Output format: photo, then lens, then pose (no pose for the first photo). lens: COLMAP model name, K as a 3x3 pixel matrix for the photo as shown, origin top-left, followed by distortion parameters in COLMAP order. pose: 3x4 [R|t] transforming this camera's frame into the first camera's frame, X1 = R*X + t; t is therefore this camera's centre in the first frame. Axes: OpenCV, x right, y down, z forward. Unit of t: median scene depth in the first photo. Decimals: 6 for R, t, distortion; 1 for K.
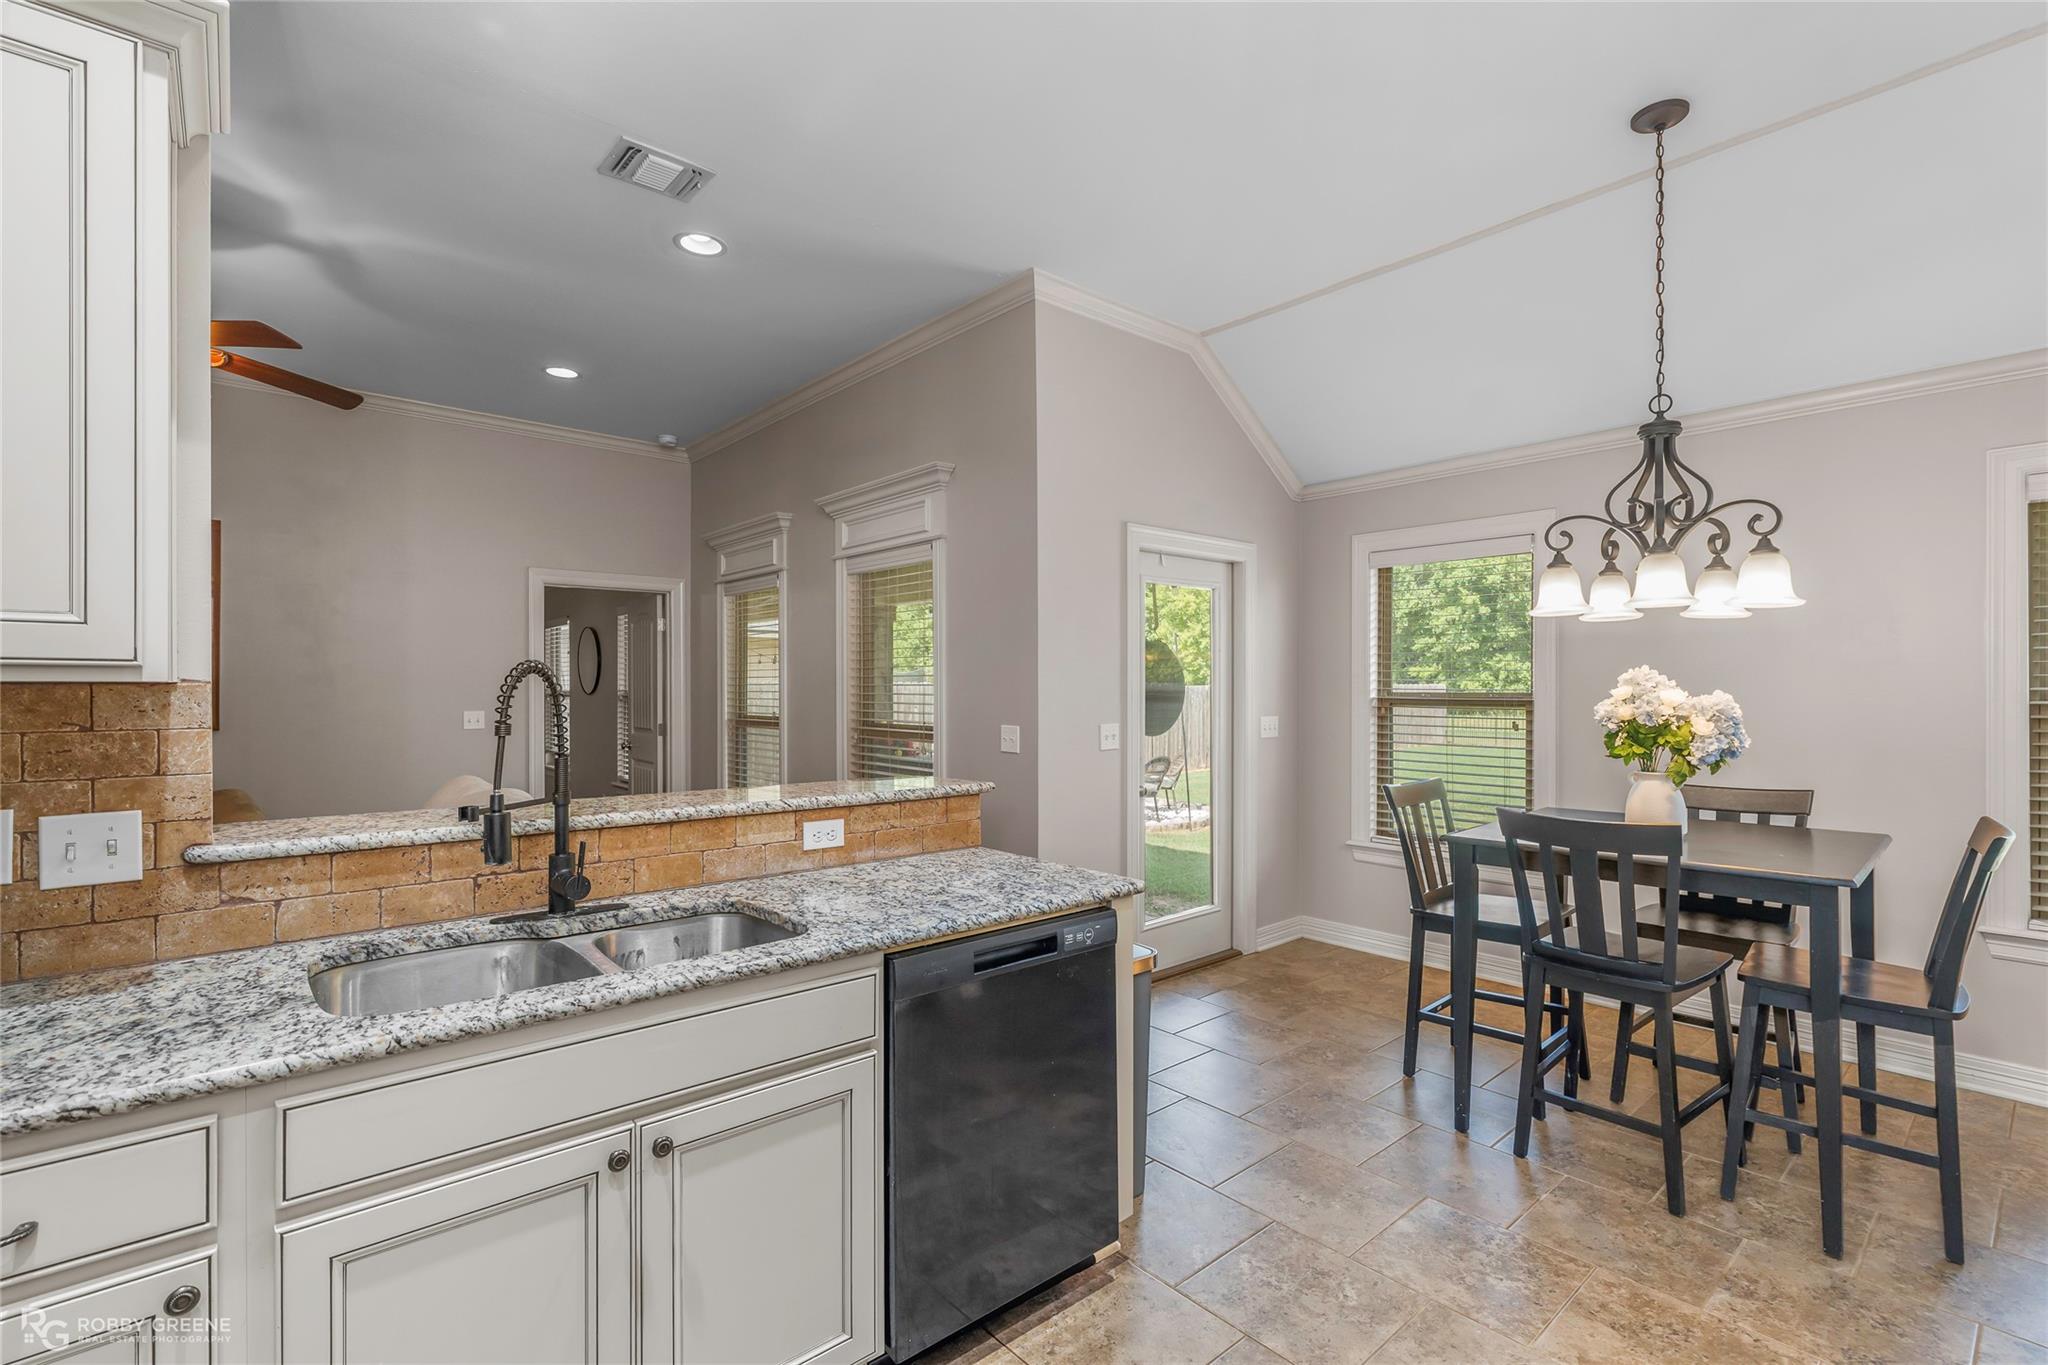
lens RADIAL K [[921.2, 0, 1032.0], [0, 921.2, 675.0], [0, 0, 1]] dist [-0.026632, 0.000672]
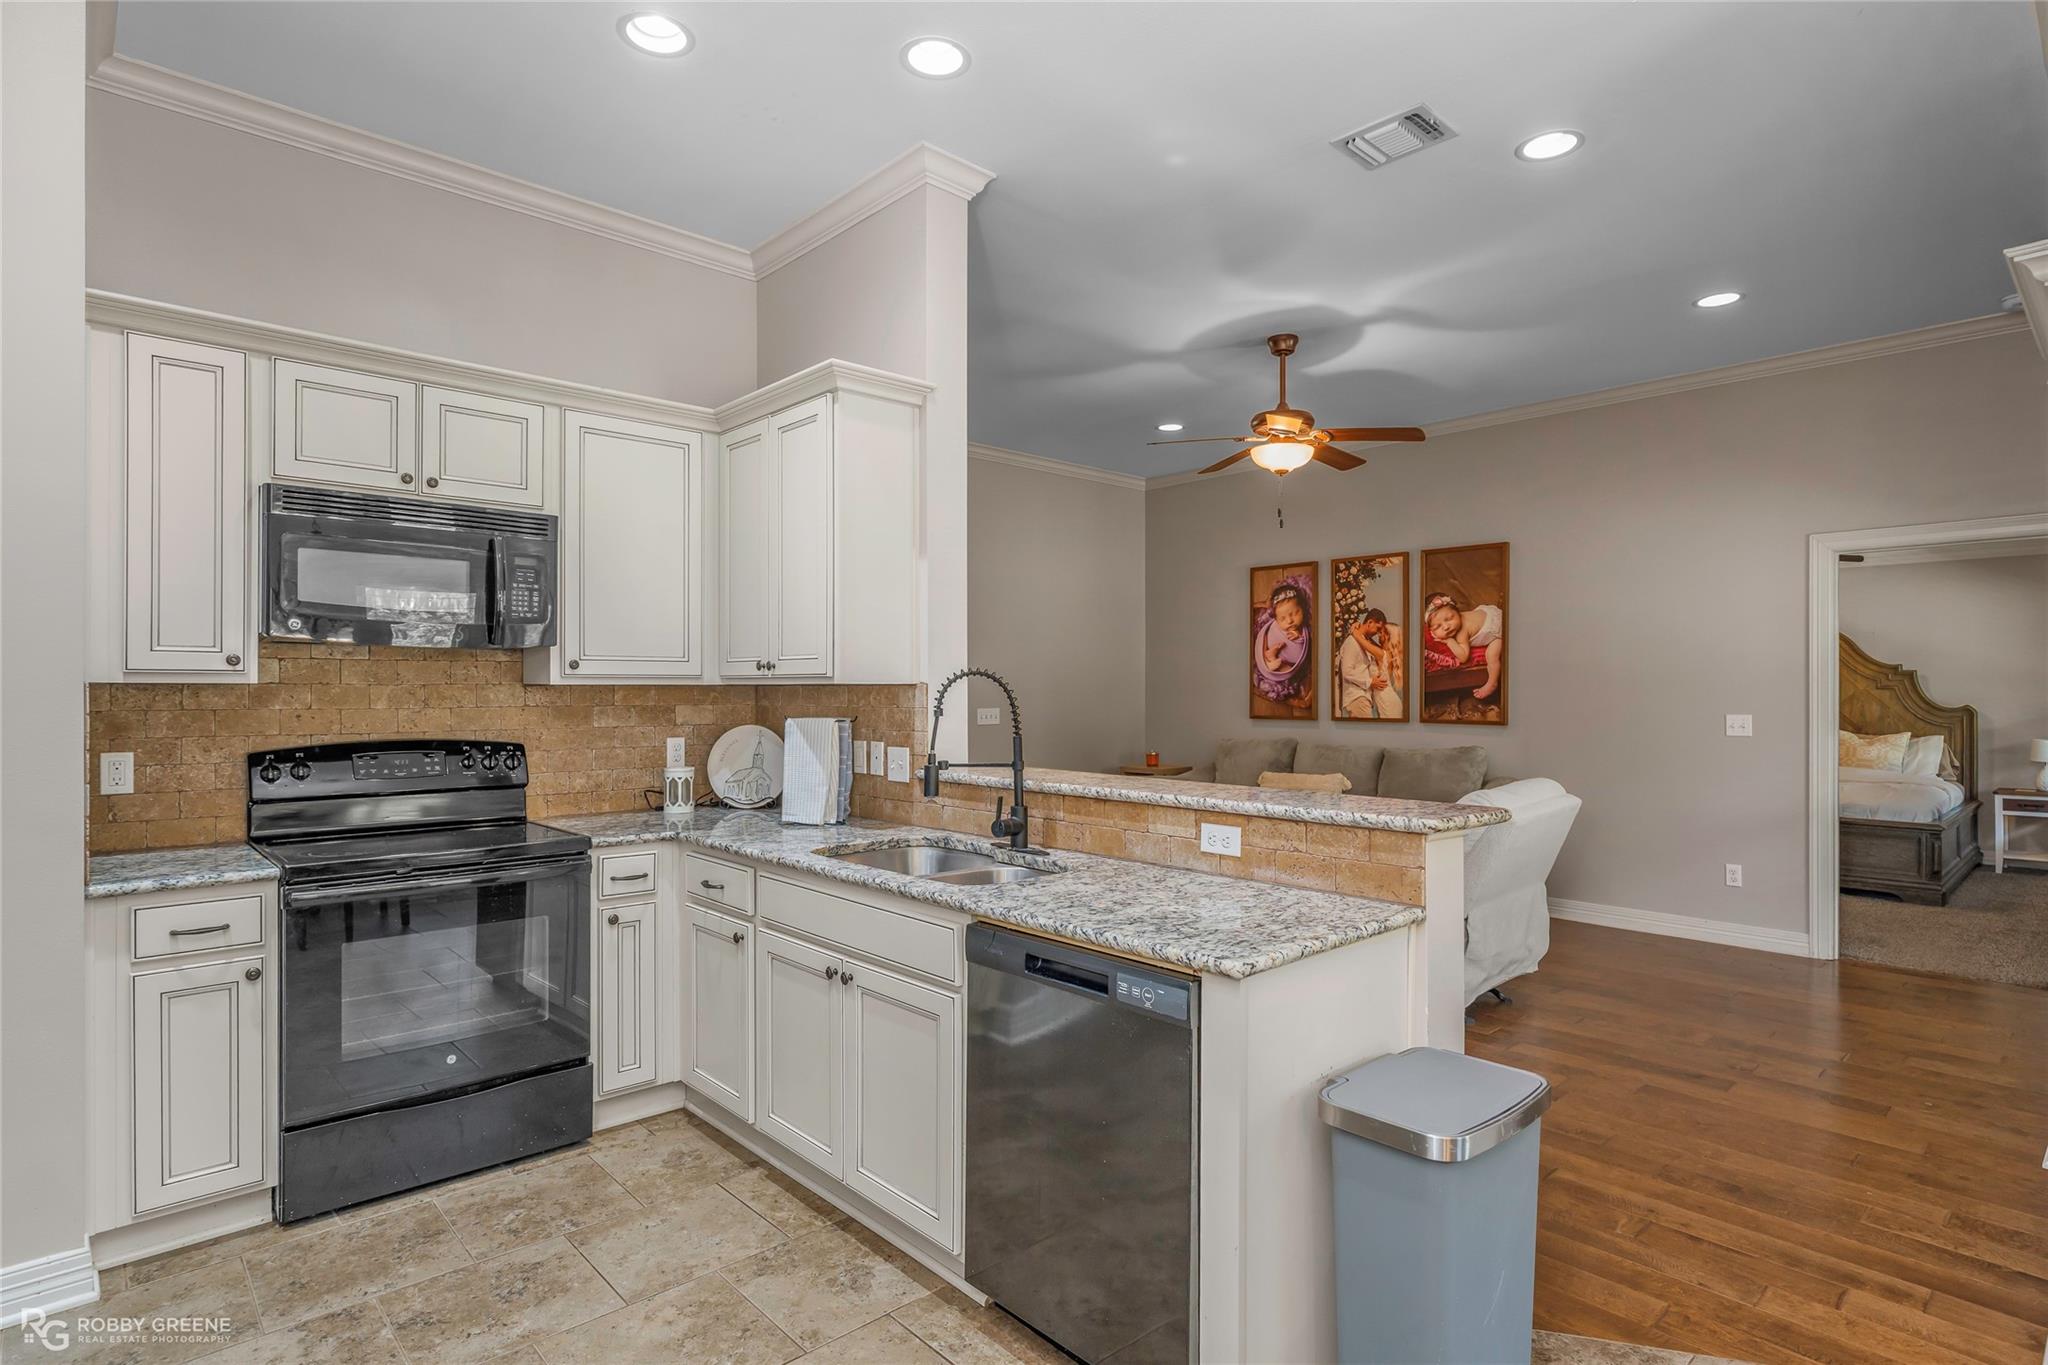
lens RADIAL K [[1032.3, 0, 1024.0], [0, 1032.3, 682.5], [0, 0, 1]] dist [-0.000961, -0.000026]
pose [[0.017479, -0.008614, -0.999810, 0.860270], [0.013420, 0.999875, -0.008380, 0.017519], [0.999757, -0.013271, 0.017593, 0.799995]]
